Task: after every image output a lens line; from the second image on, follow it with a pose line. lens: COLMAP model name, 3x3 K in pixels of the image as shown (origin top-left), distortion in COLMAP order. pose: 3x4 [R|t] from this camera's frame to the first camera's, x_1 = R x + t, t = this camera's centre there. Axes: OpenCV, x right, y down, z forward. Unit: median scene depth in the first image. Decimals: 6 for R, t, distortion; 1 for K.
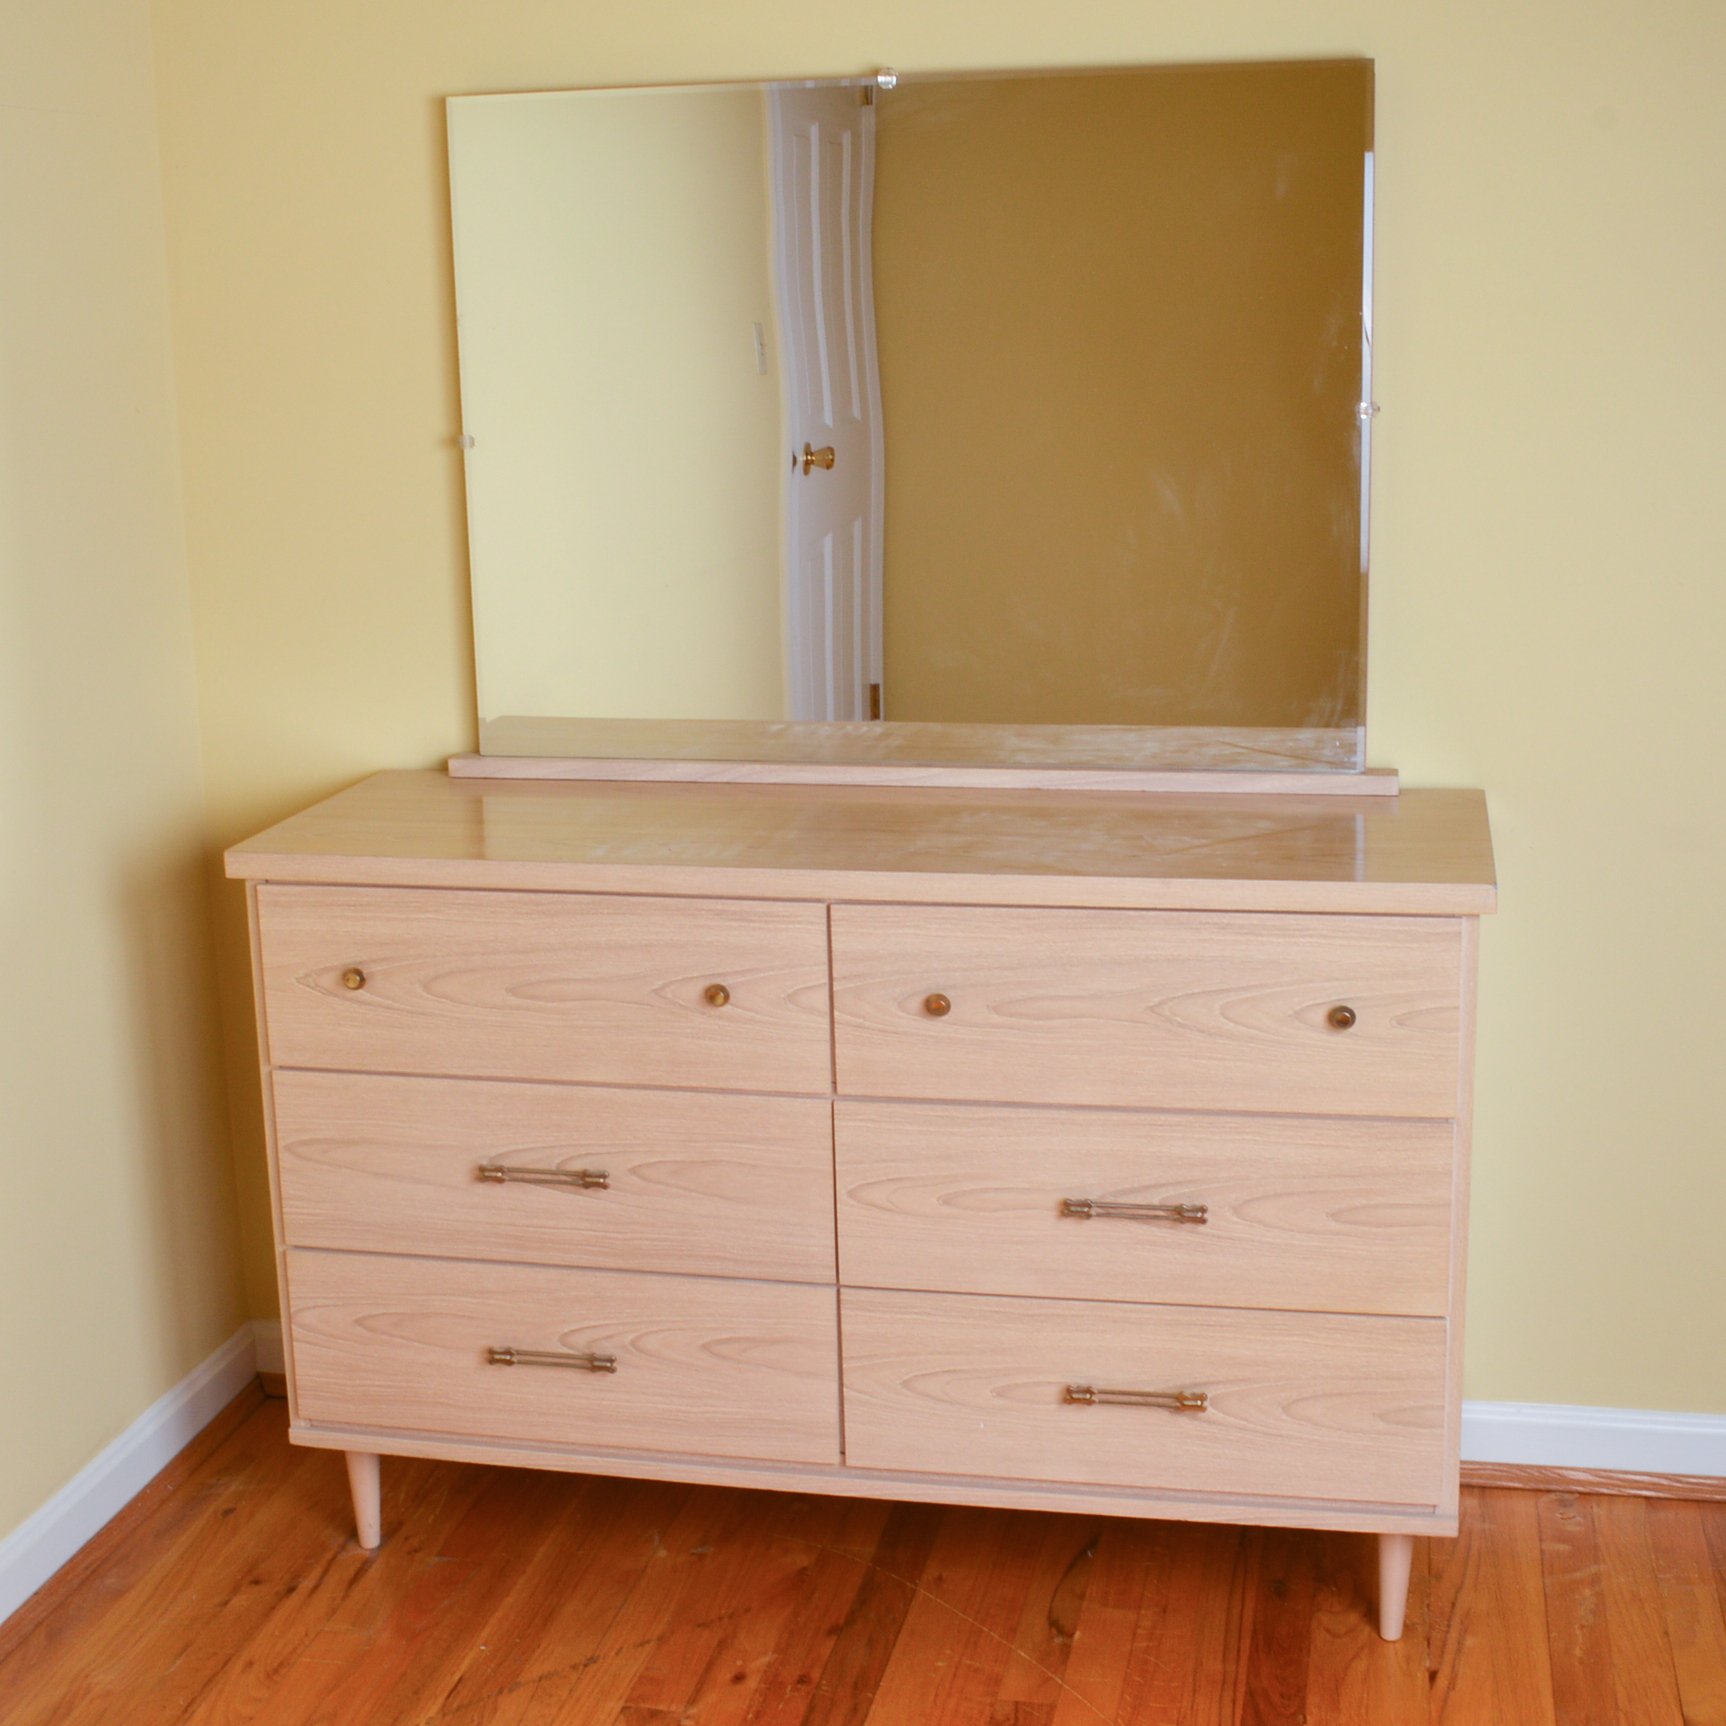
lens RADIAL K [[2528.0, 0, 827.5], [0, 2528.0, 867.6], [0, 0, 1]] dist [-0.087154, 0.049830]
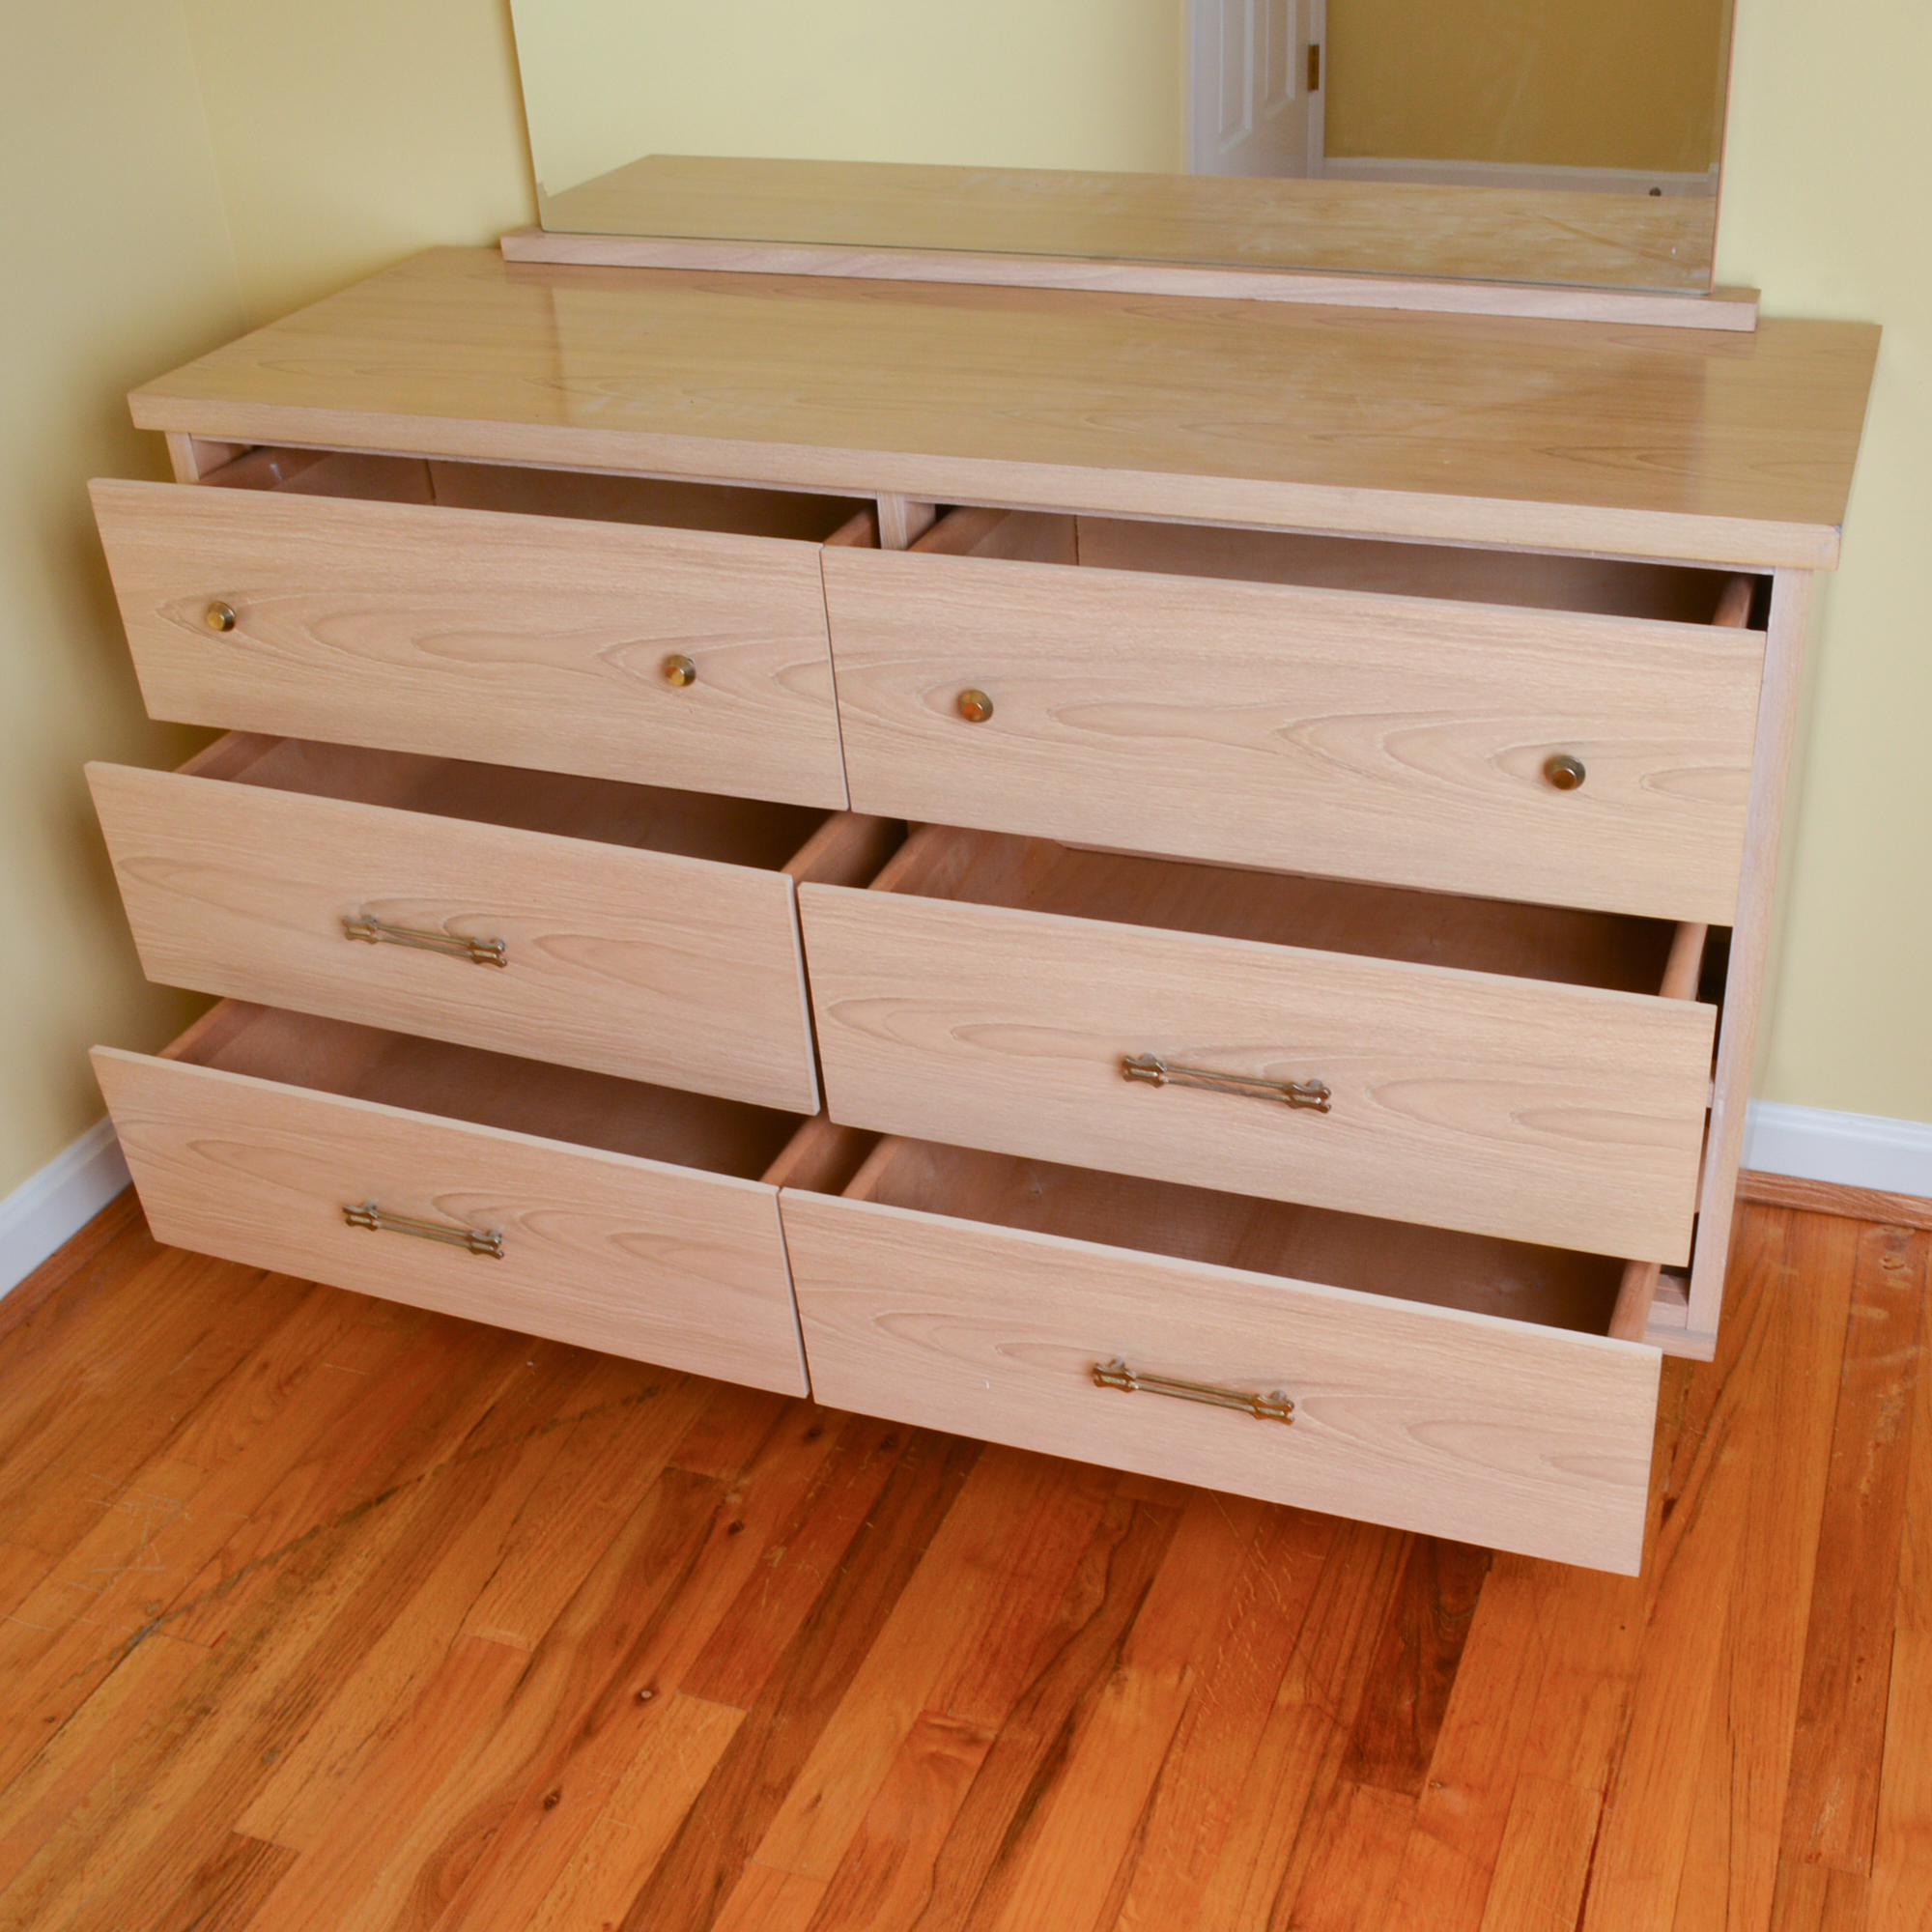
lens RADIAL K [[2382.0, 0, 971.1], [0, 2382.0, 1031.5], [0, 0, 1]] dist [-0.086480, -0.004659]
pose [[0.989184, 0.056985, -0.135157, 0.116955], [-0.007818, 0.940622, 0.339366, -0.070307], [0.146471, -0.334639, 0.930894, 0.325182]]
